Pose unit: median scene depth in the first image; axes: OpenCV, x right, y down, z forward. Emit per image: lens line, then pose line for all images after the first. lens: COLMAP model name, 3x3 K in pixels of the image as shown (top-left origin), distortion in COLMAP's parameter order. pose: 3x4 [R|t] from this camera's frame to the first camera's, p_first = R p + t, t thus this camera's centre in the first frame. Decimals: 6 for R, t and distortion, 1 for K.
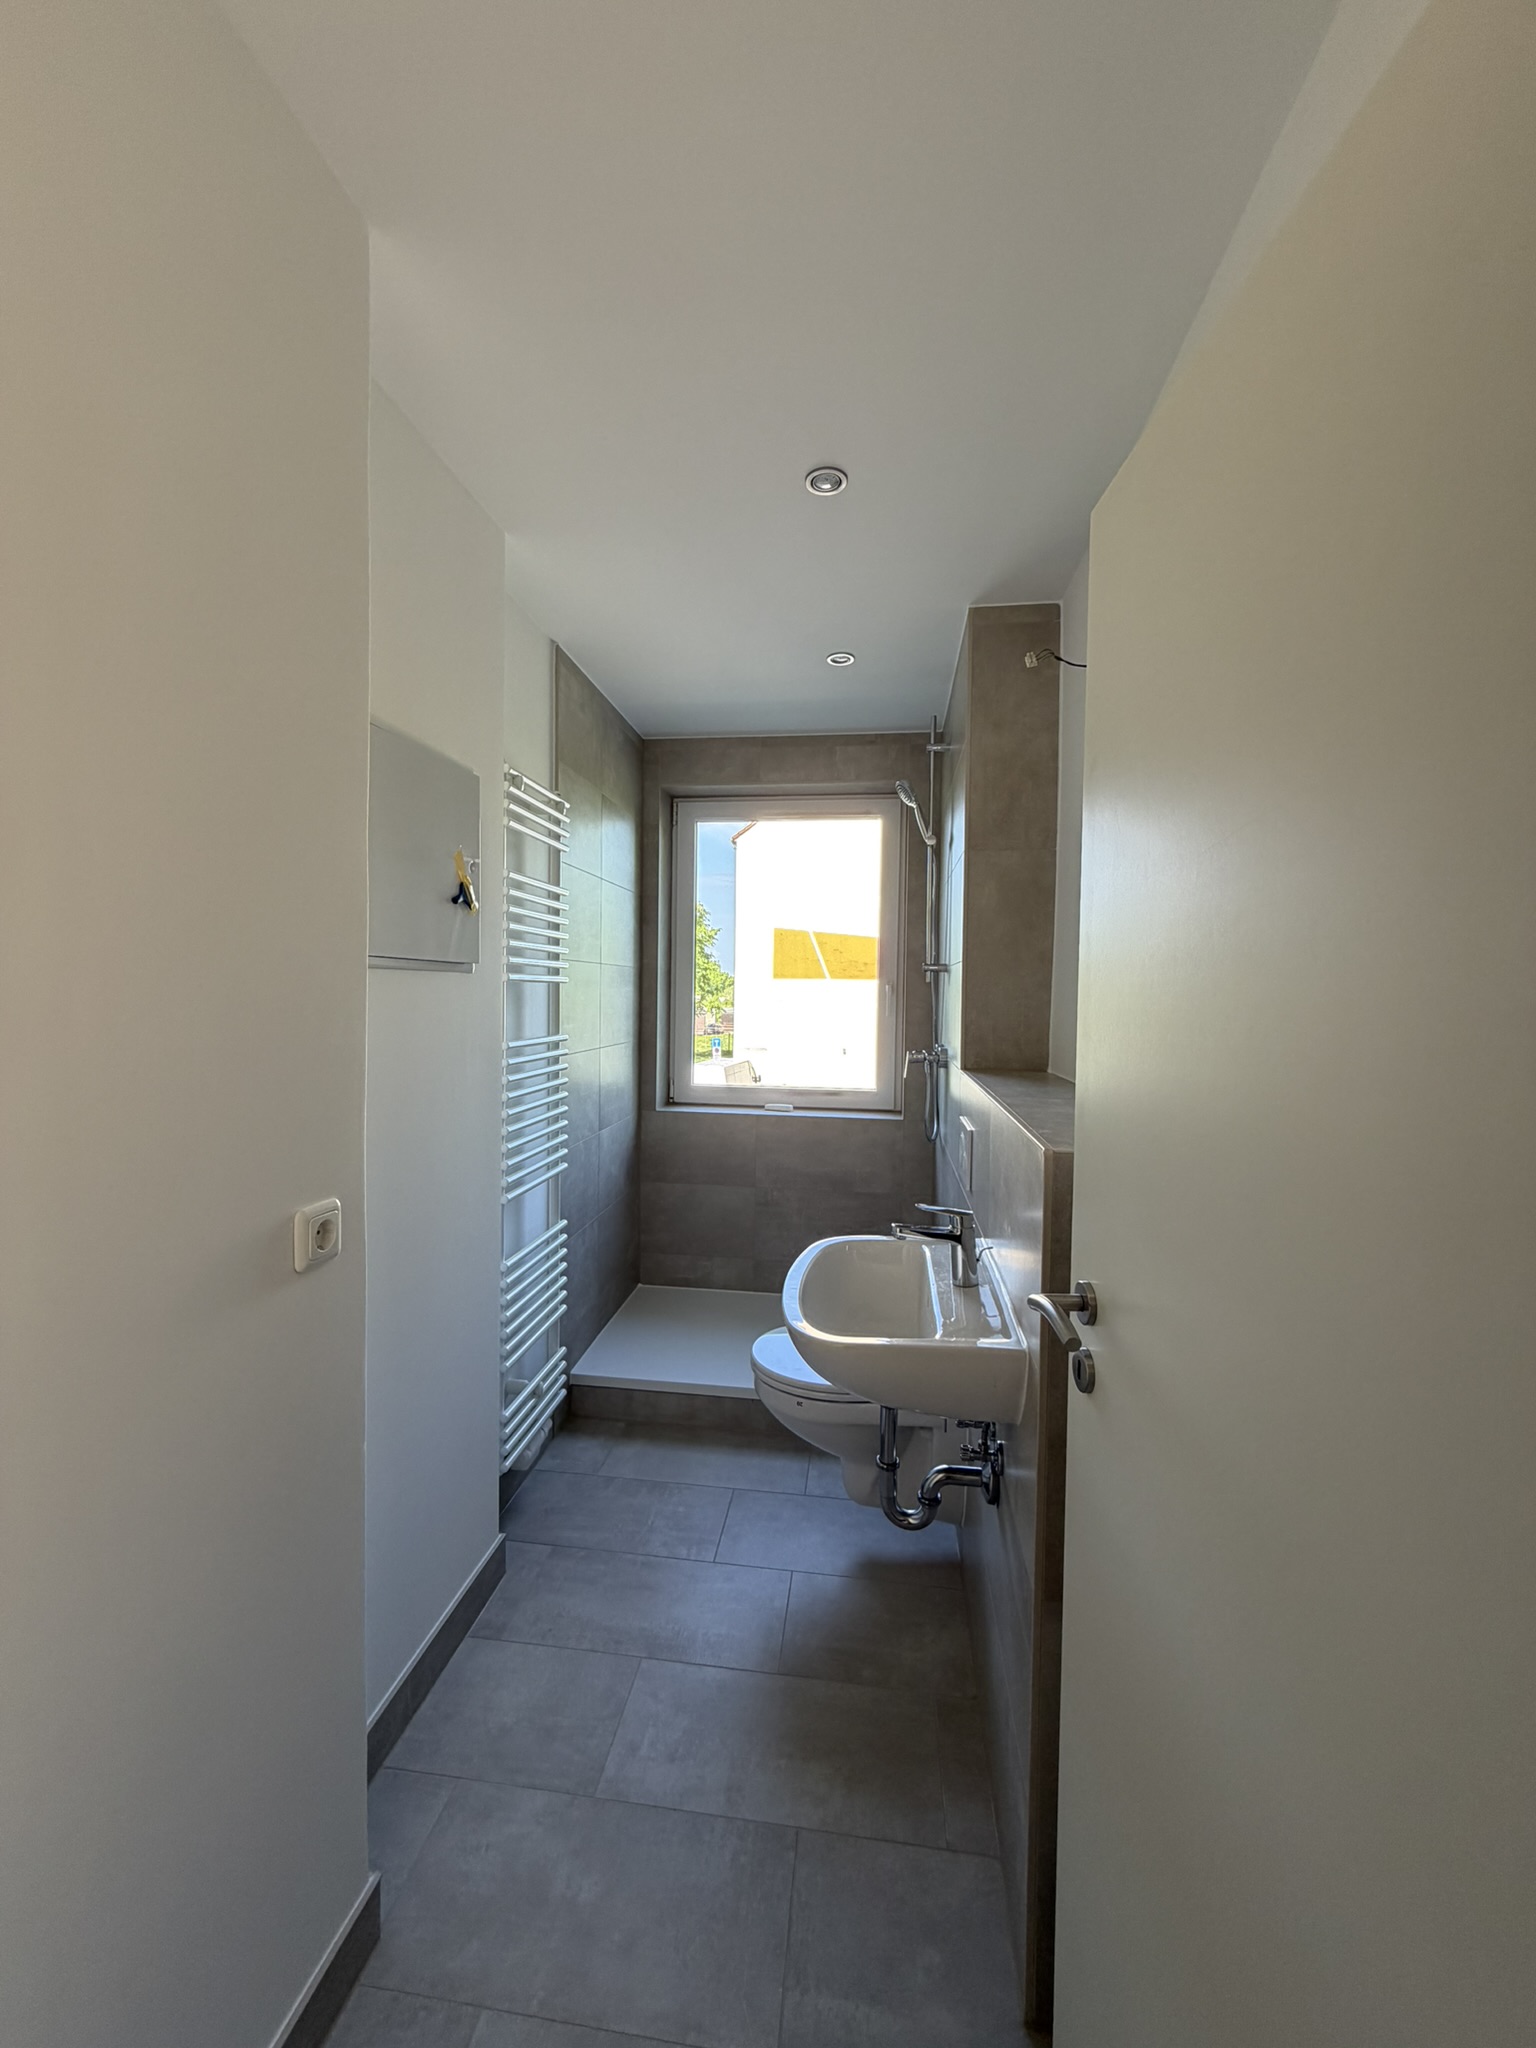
lens RADIAL K [[811.3, 0, 777.7], [0, 811.3, 1016.3], [0, 0, 1]] dist [-0.002207, 0.000439]
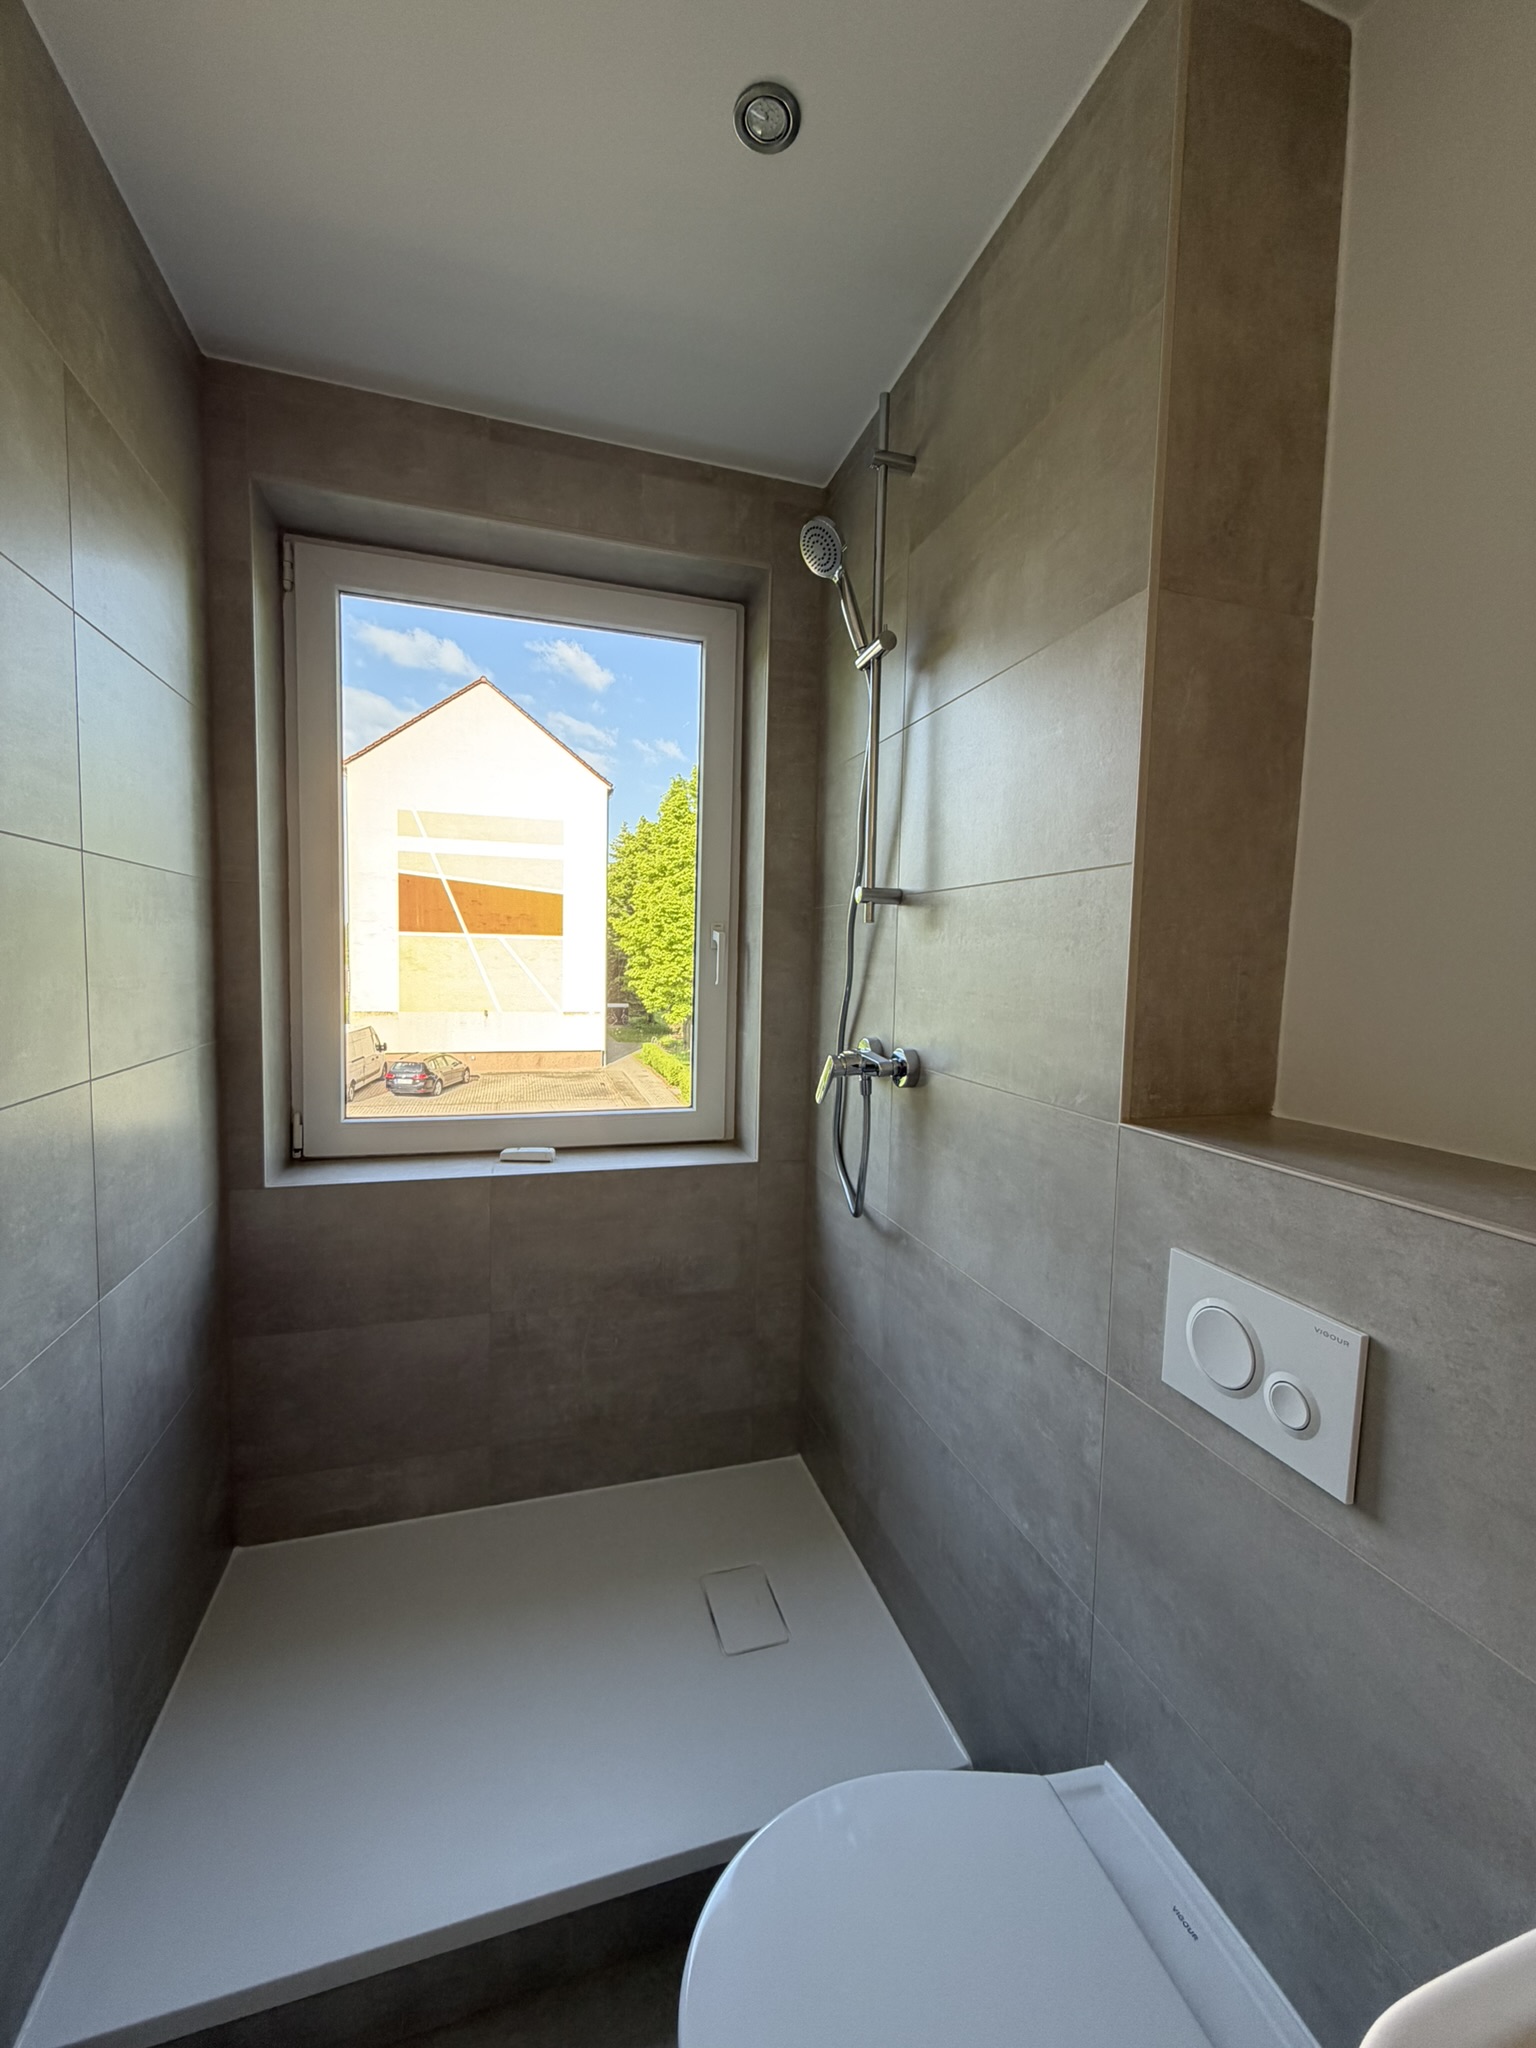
lens RADIAL K [[811.3, 0, 765.0], [0, 811.3, 1017.1], [0, 0, 1]] dist [-0.002207, 0.000439]
pose [[0.912032, -0.023164, 0.409464, -0.075448], [0.001237, 0.998554, 0.053735, -0.007949], [-0.410117, -0.048501, 0.910743, 0.453705]]
